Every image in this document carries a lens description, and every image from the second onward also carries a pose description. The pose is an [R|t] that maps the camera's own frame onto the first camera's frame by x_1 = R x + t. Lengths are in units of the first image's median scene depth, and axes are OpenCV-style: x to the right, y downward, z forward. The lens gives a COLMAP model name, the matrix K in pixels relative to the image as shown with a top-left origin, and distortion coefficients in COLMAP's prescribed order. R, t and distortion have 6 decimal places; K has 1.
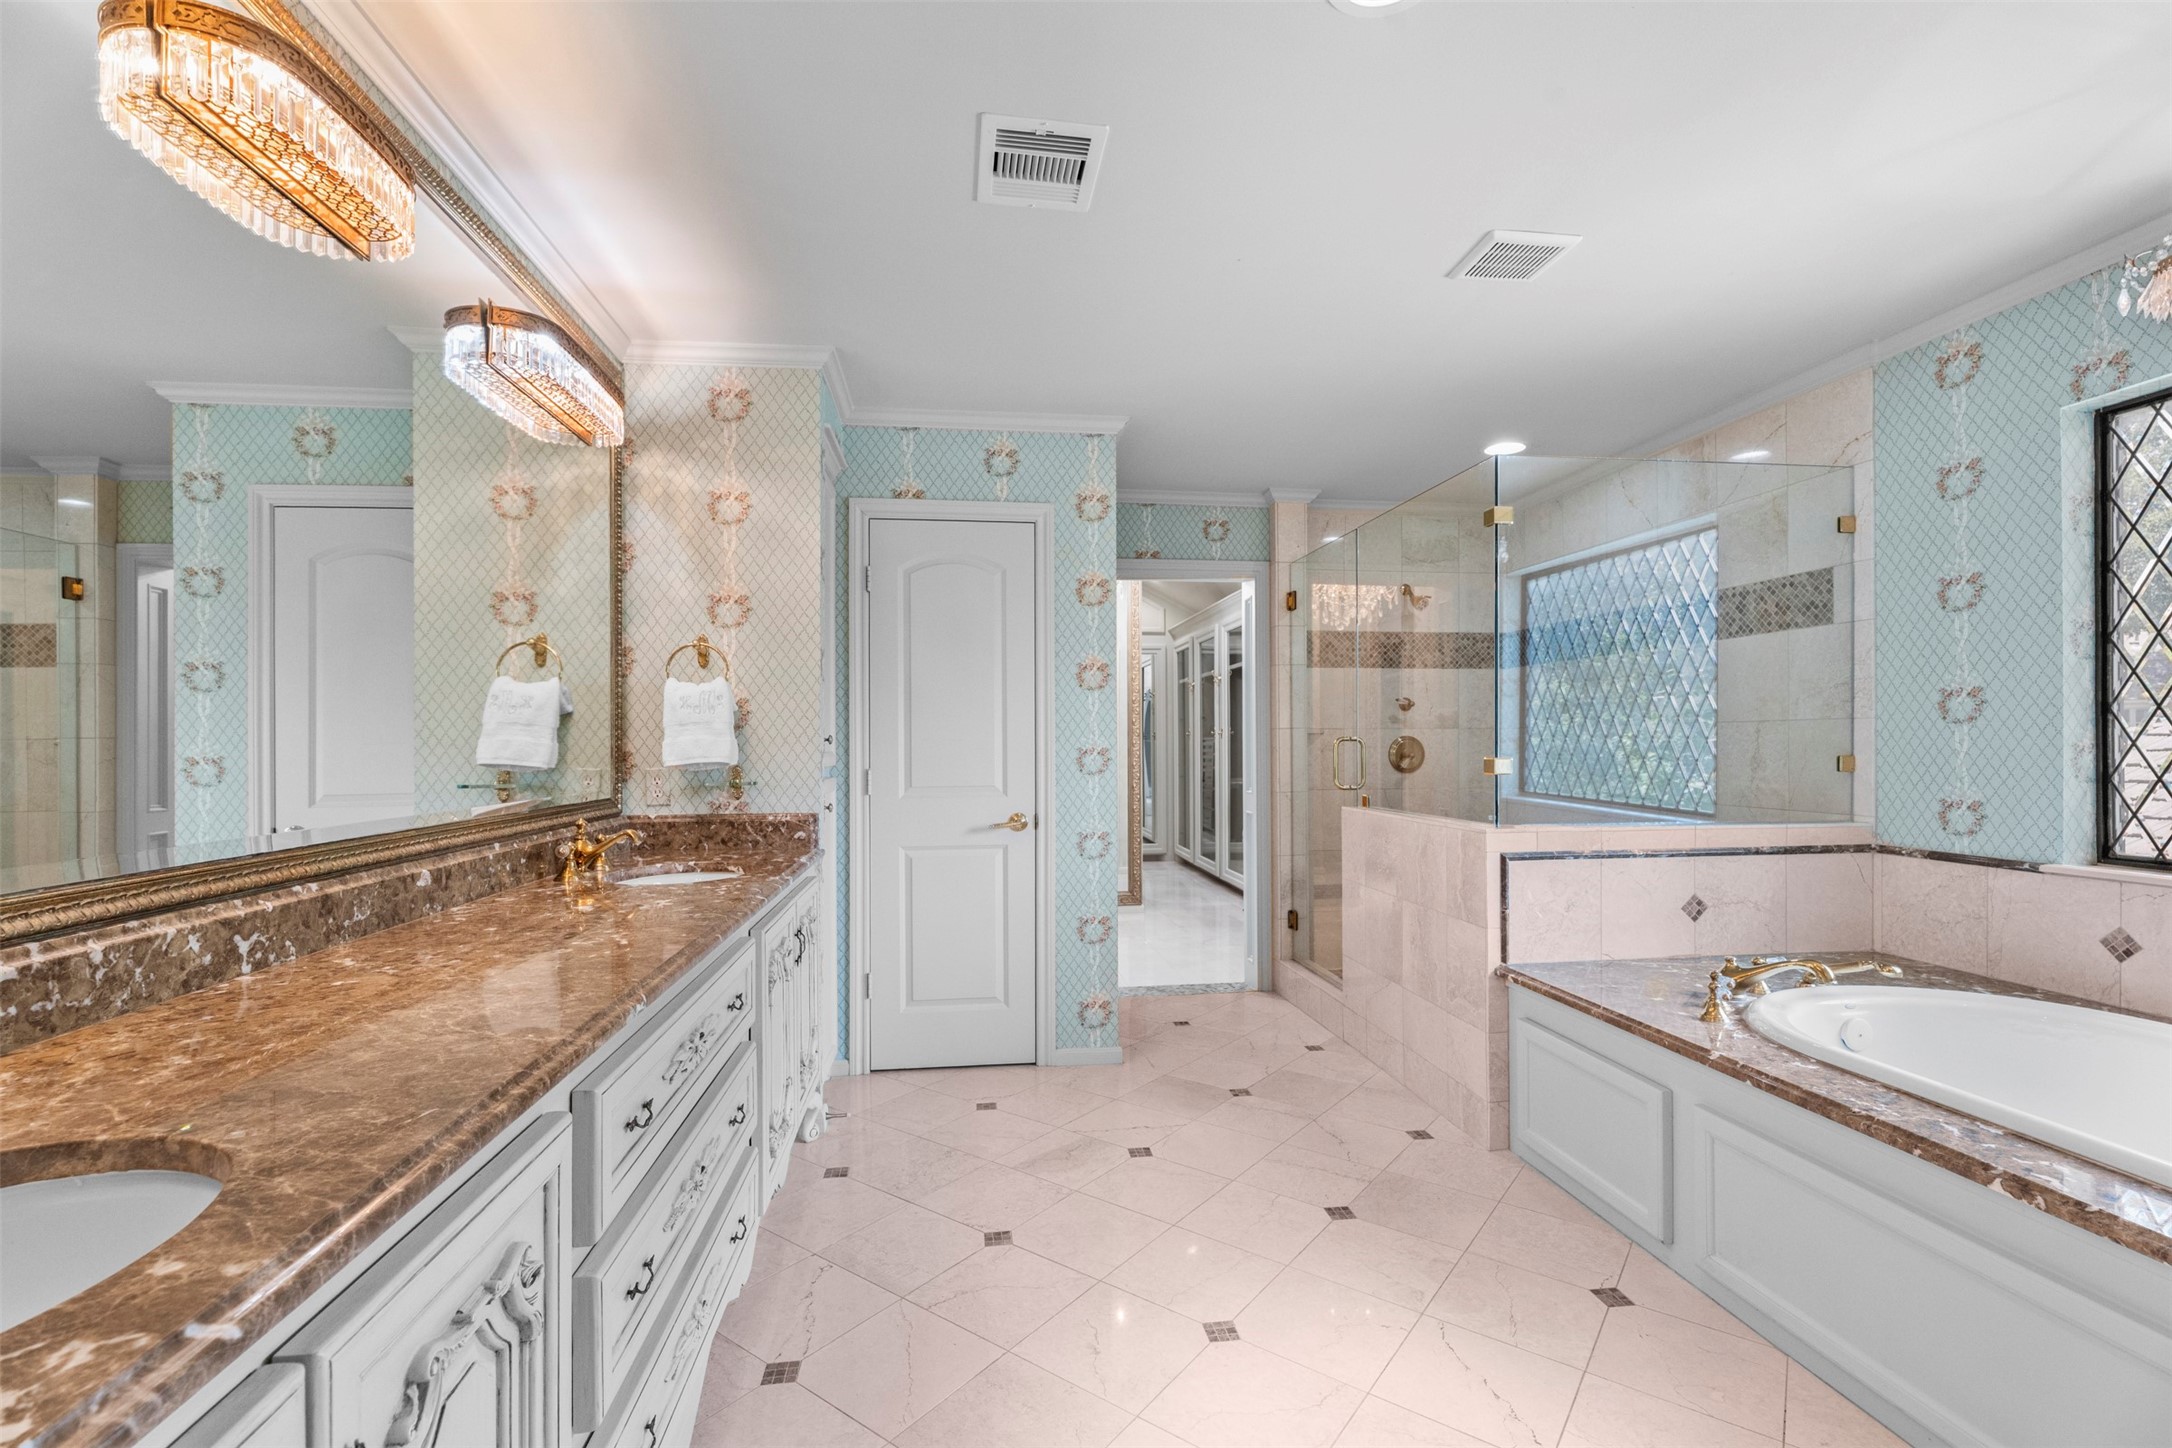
lens RADIAL K [[969.2, 0, 1072.5], [0, 969.2, 731.8], [0, 0, 1]] dist [0.000141, -0.000199]
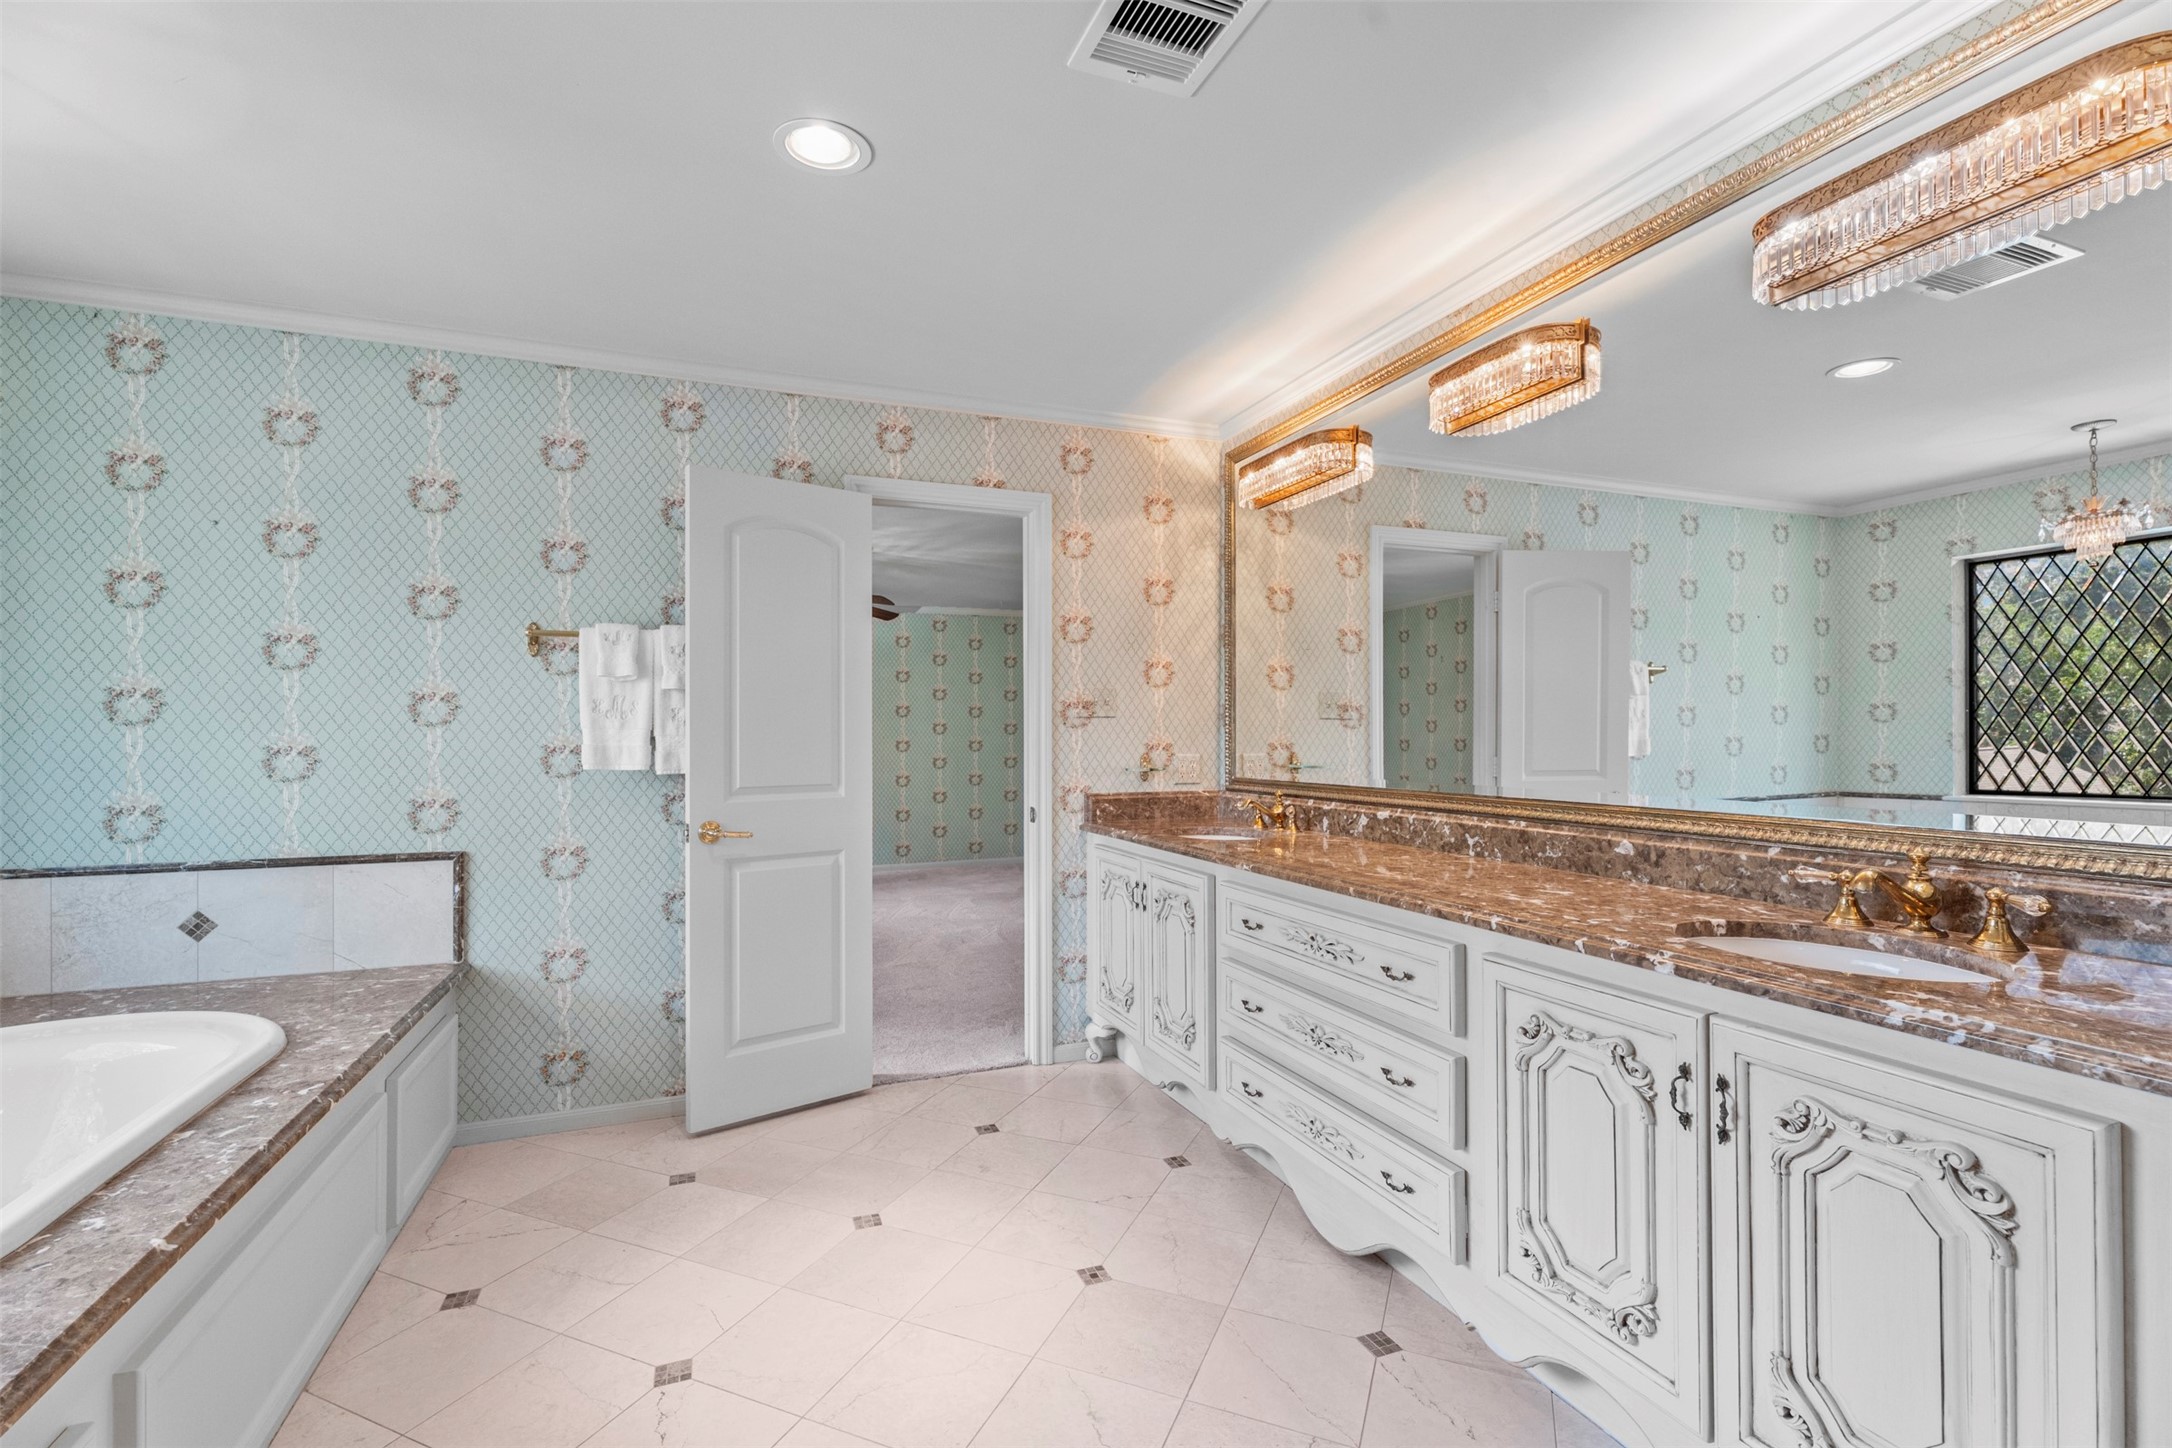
lens RADIAL K [[969.2, 0, 1071.7], [0, 969.2, 741.5], [0, 0, 1]] dist [0.000141, -0.000199]
pose [[-0.970457, 0.005647, -0.241210, 0.324726], [0.007426, 0.999952, -0.006467, 0.025205], [0.241162, -0.008067, -0.970451, 2.287372]]
